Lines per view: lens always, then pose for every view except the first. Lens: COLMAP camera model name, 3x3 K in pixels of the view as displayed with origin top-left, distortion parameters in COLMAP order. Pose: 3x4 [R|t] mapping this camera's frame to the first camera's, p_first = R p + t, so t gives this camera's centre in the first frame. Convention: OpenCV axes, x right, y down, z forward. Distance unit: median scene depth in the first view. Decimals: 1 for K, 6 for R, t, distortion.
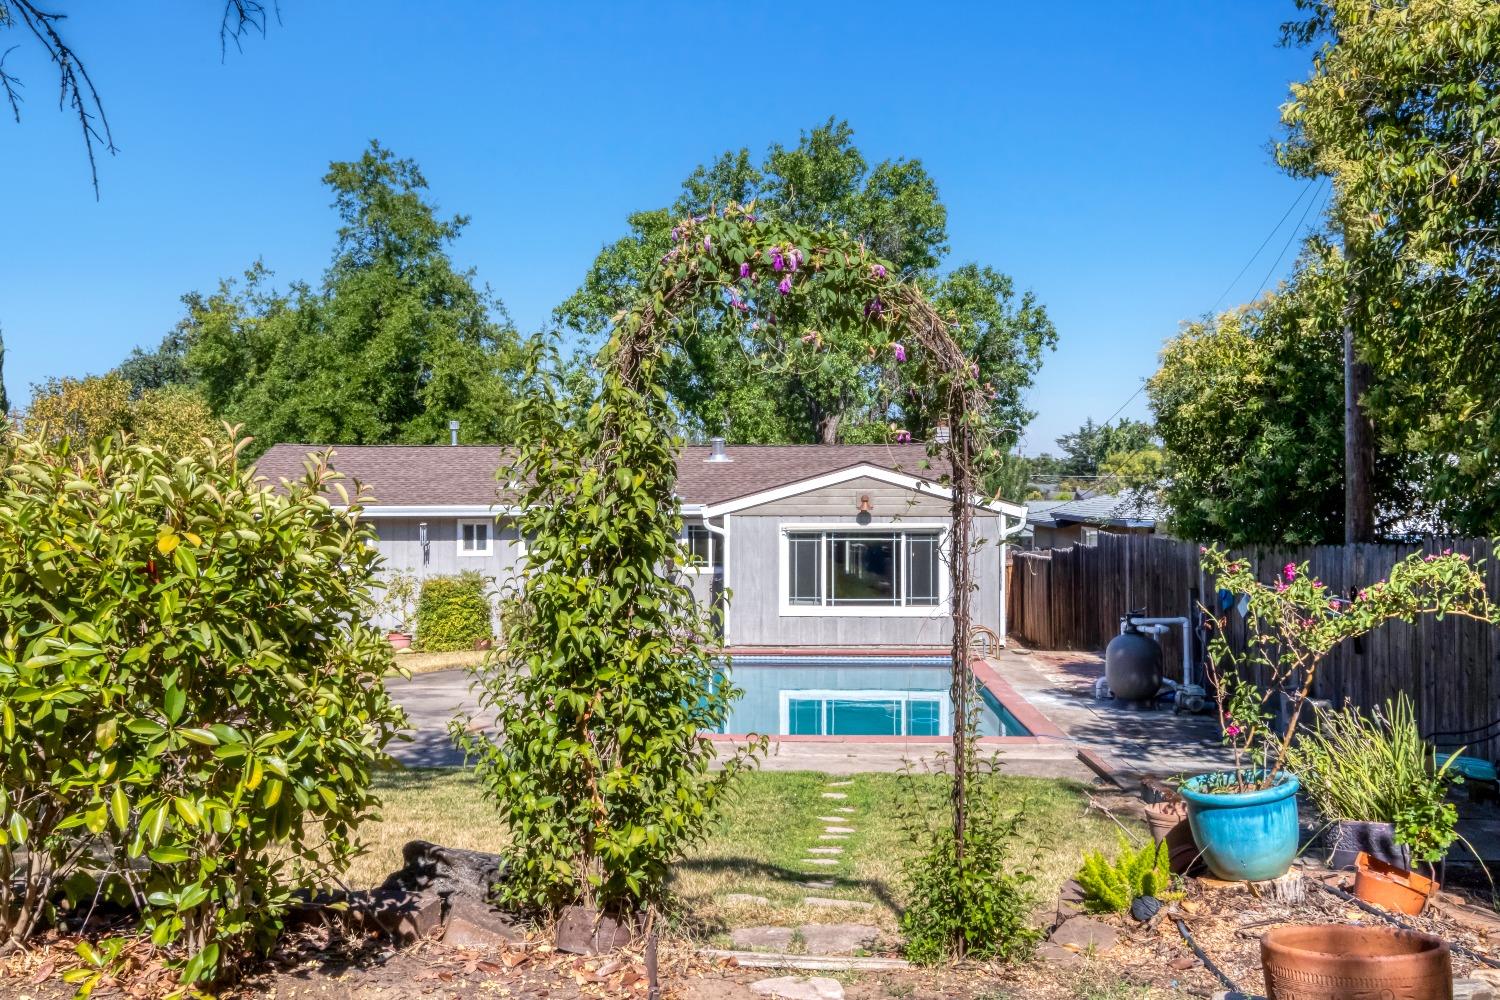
lens RADIAL K [[1446.4, 0, 734.1], [0, 1446.4, 497.4], [0, 0, 1]] dist [0.047950, 0.000000]
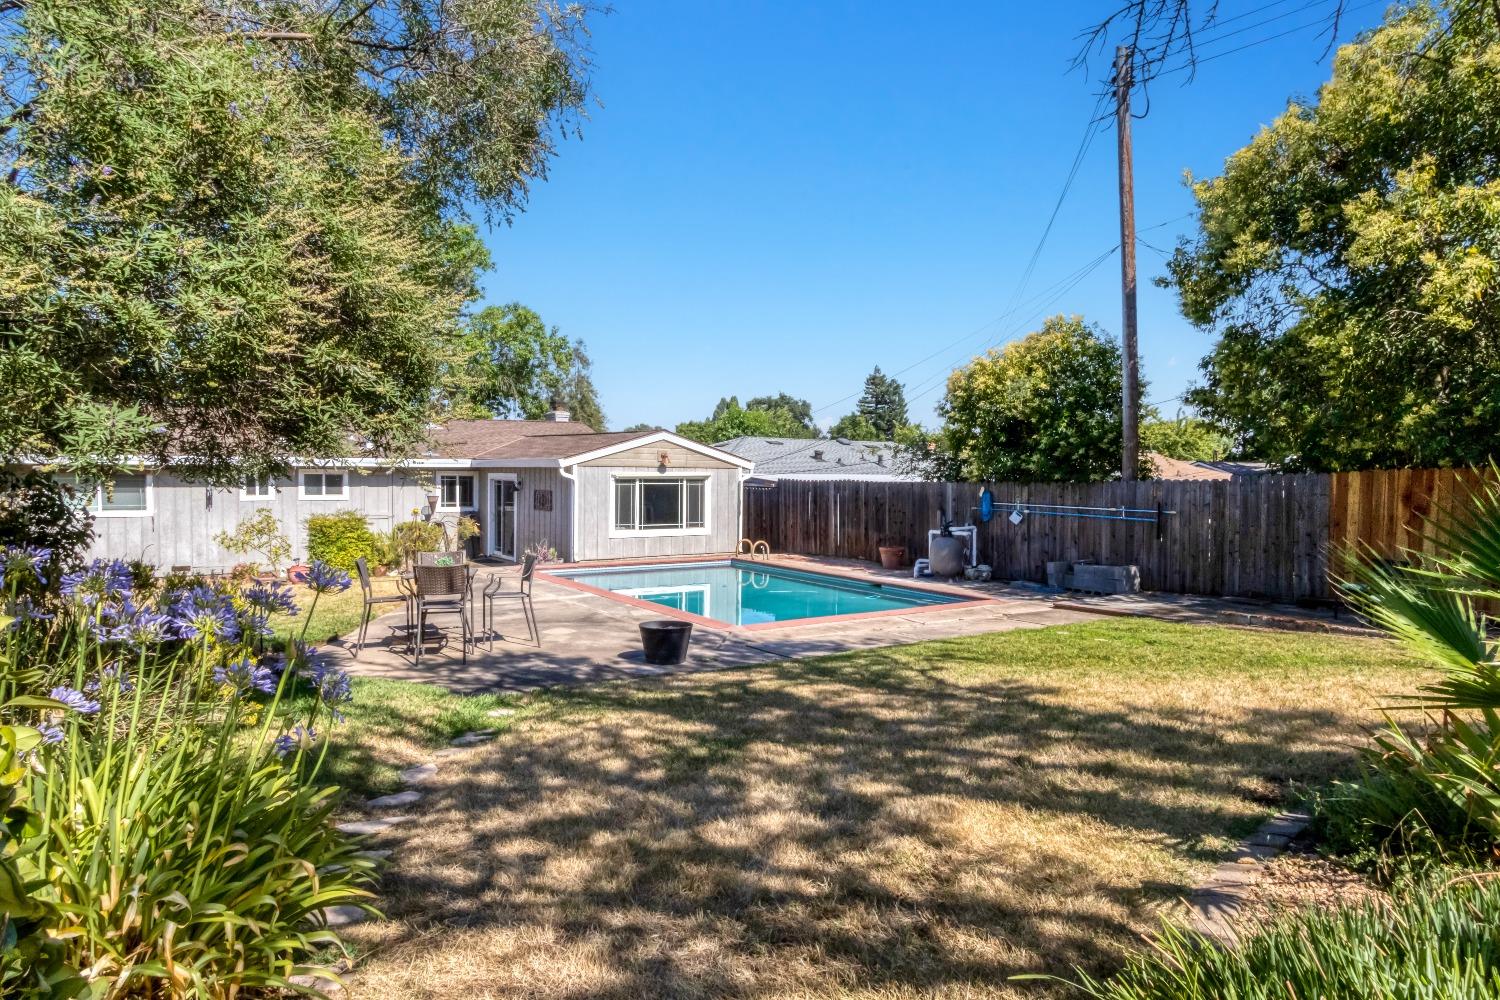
lens RADIAL K [[887.4, 0, 740.1], [0, 887.4, 503.0], [0, 0, 1]] dist [0.044359, 0.004666]
pose [[0.797302, -0.011269, 0.603476, -0.384313], [-0.010657, 0.999407, 0.032741, 0.018640], [-0.603487, -0.032536, 0.796709, 0.241994]]
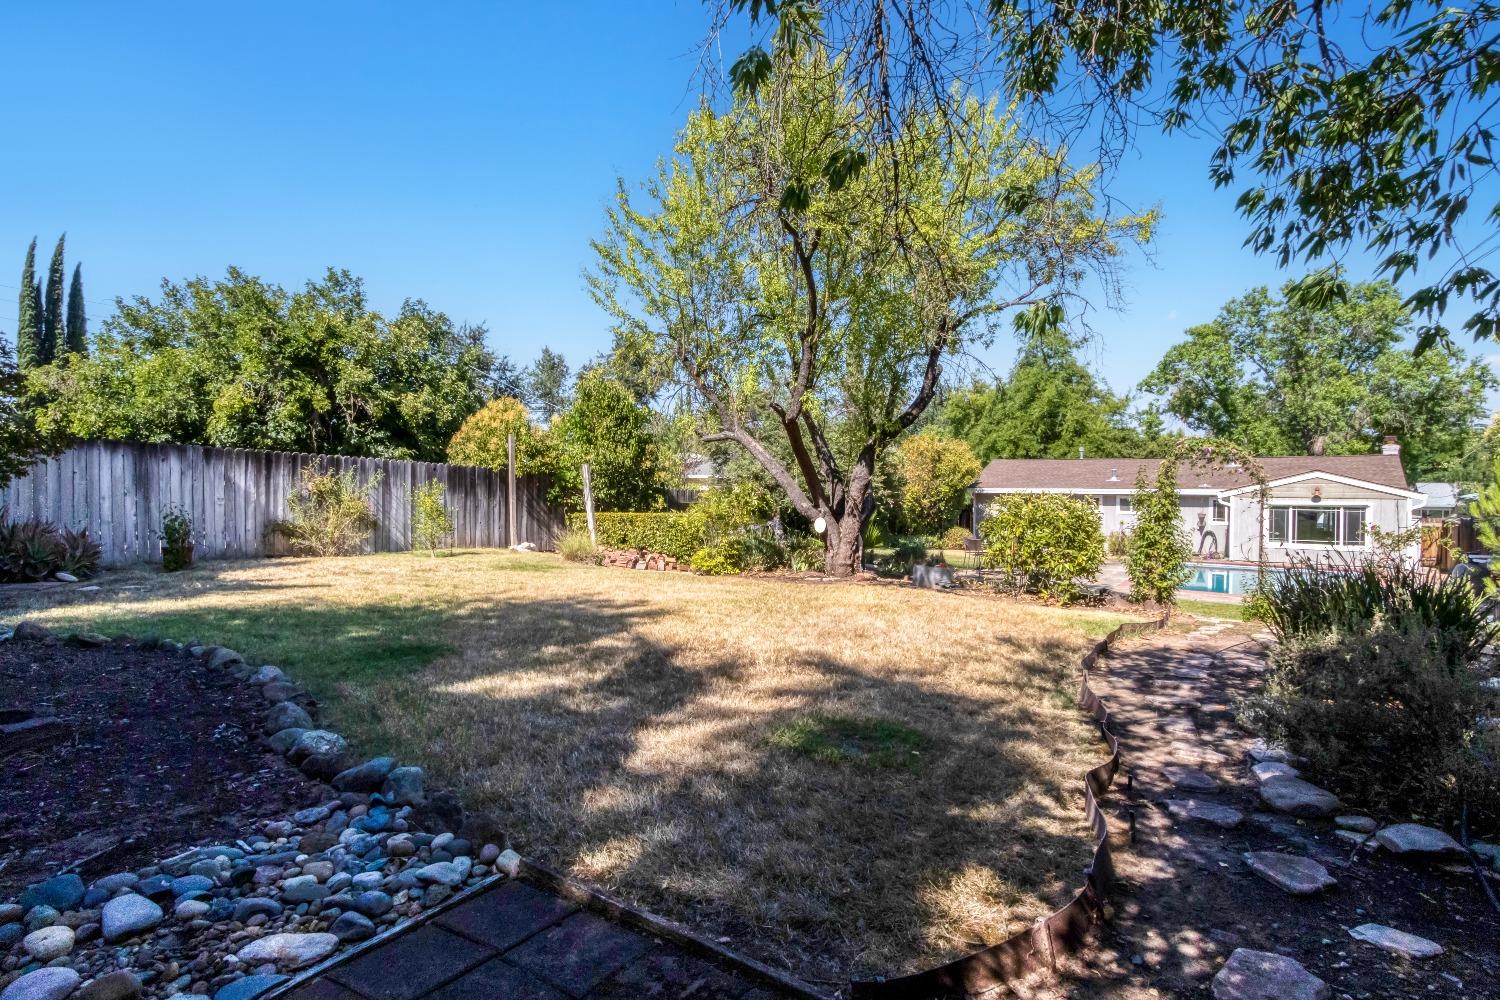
lens RADIAL K [[805.2, 0, 710.1], [0, 805.2, 503.8], [0, 0, 1]] dist [0.008386, -0.003238]
pose [[0.822557, 0.019655, -0.568343, 0.036696], [0.000518, 0.999376, 0.035311, -0.018457], [0.568683, -0.029339, 0.822034, -0.356107]]
